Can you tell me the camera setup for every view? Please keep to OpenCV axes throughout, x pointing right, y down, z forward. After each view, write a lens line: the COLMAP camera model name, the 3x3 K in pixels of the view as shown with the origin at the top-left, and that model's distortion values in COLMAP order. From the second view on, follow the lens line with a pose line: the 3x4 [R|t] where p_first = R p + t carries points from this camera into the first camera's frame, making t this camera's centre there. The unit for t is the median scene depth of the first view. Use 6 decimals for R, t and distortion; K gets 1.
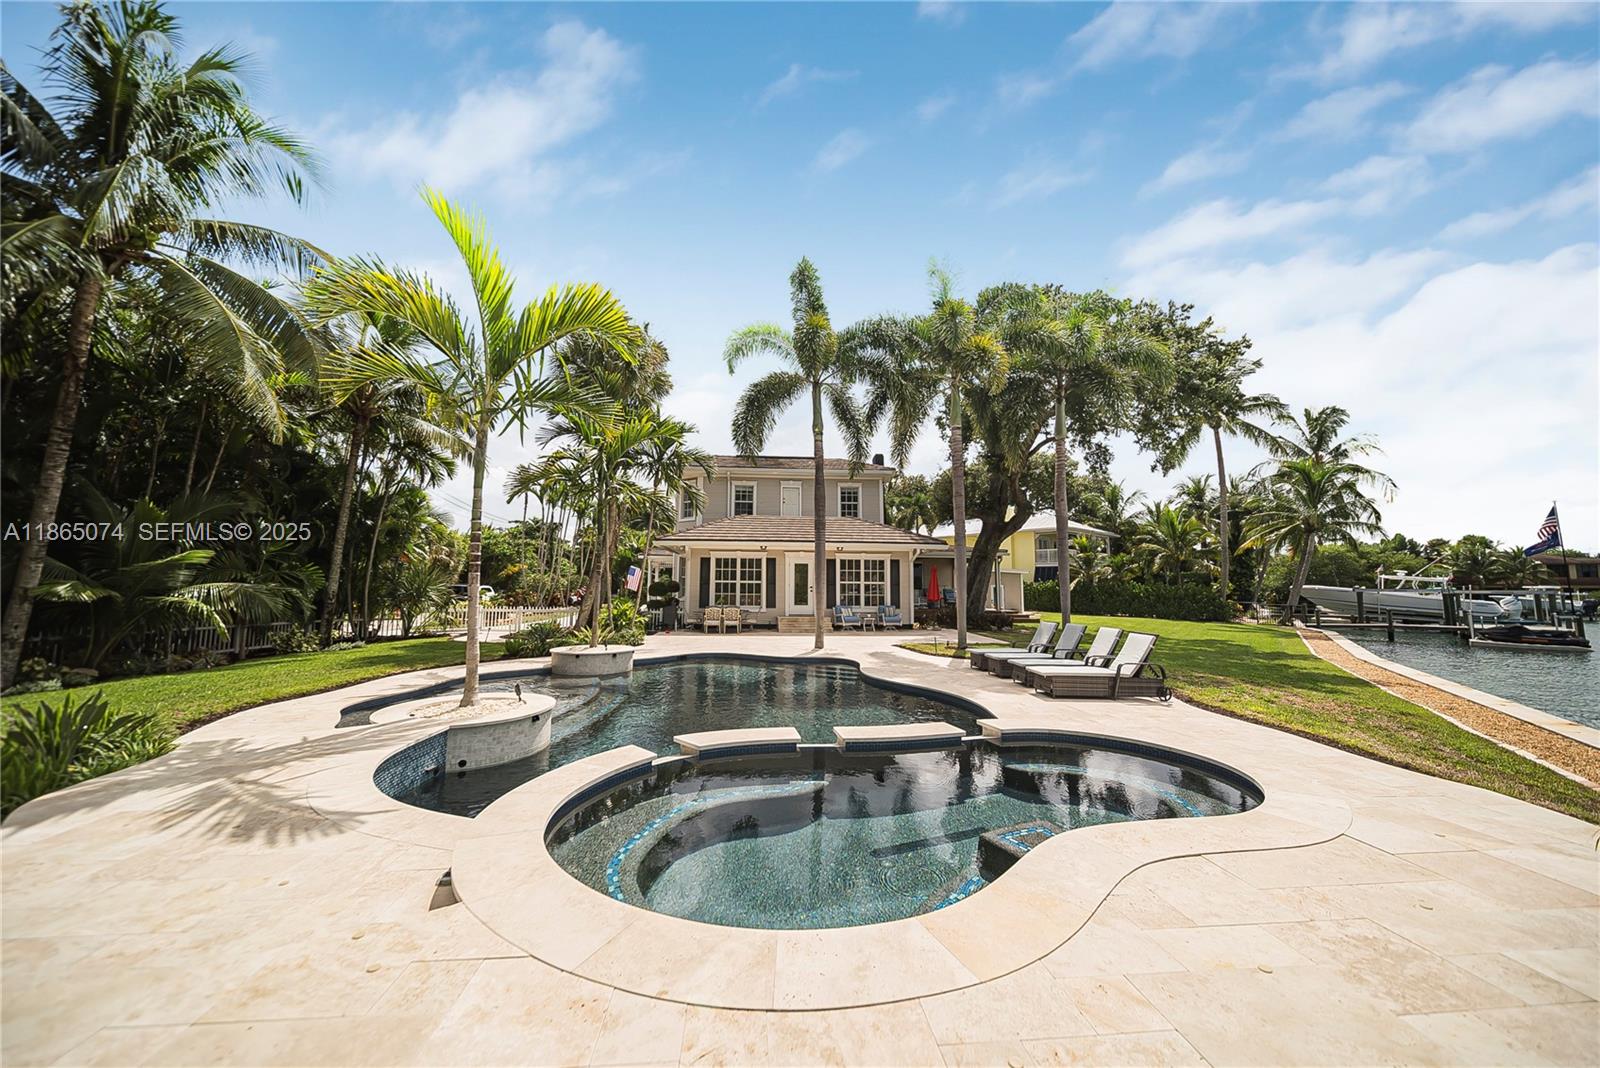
lens RADIAL K [[558.8, 0, 800.0], [0, 558.8, 534.0], [0, 0, 1]] dist [0.000005, -0.000156]
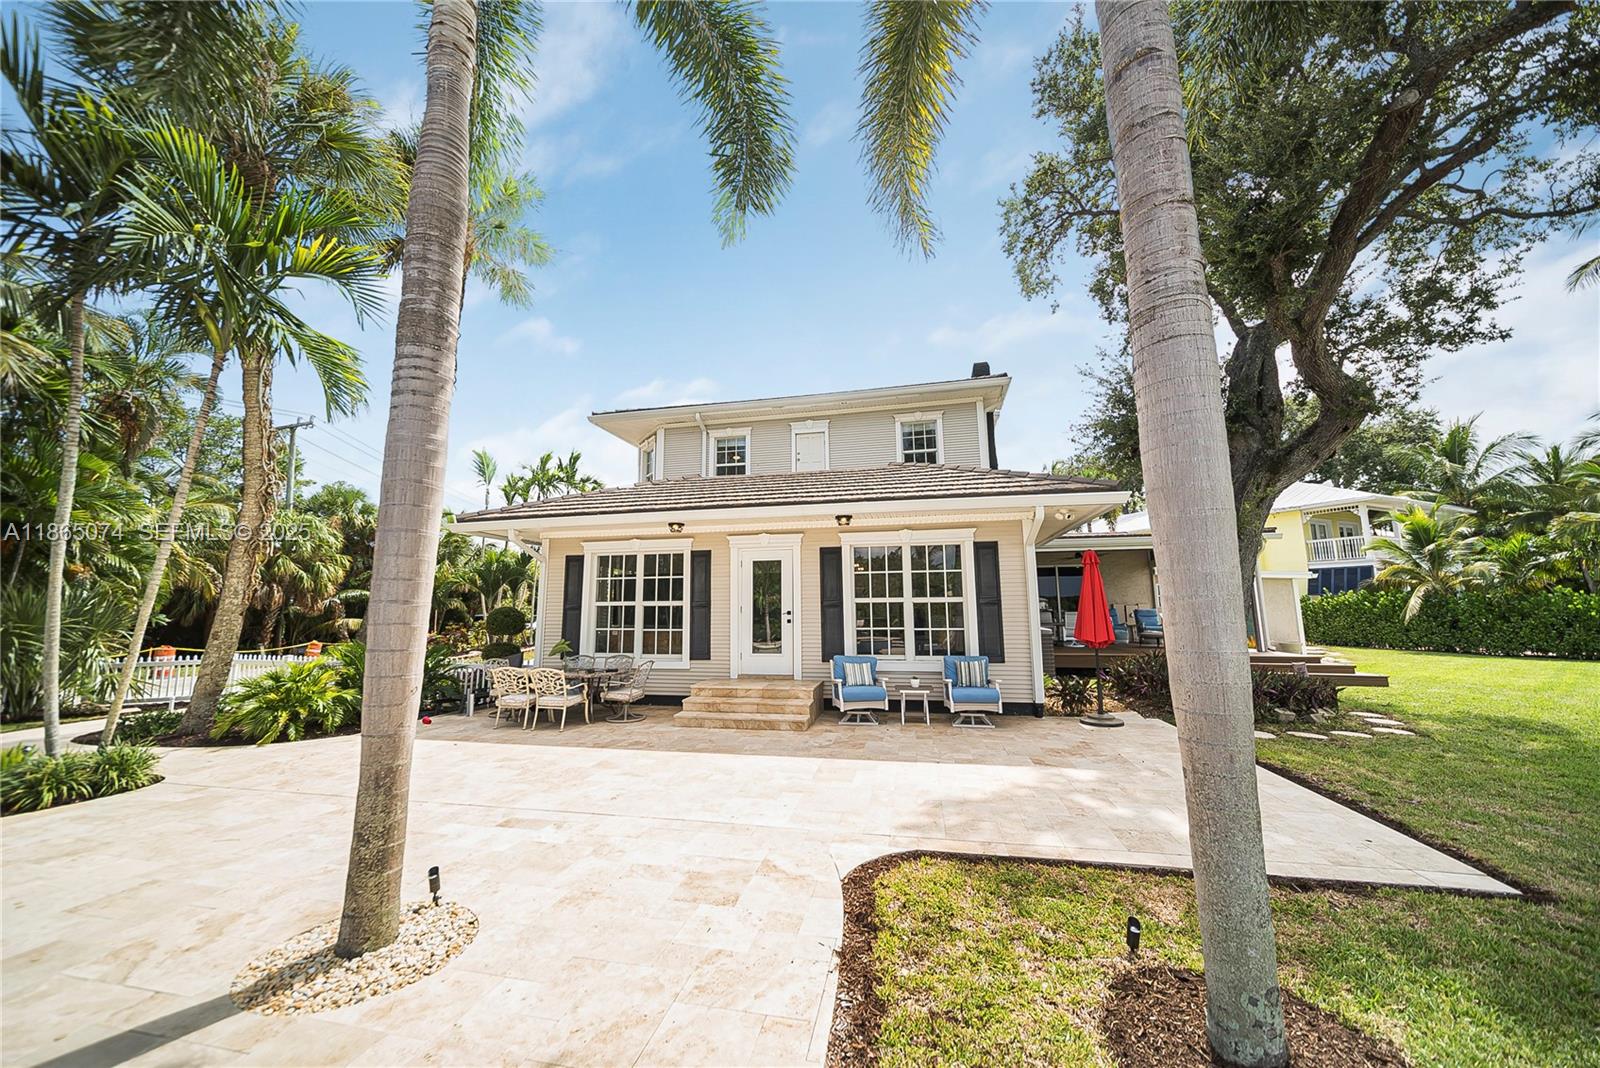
lens RADIAL K [[558.8, 0, 800.0], [0, 558.8, 534.0], [0, 0, 1]] dist [0.000005, -0.000156]
pose [[0.956373, -0.055578, -0.286814, 0.158073], [0.044063, 0.997948, -0.046450, 0.053402], [0.288807, 0.031786, 0.956860, 0.569663]]
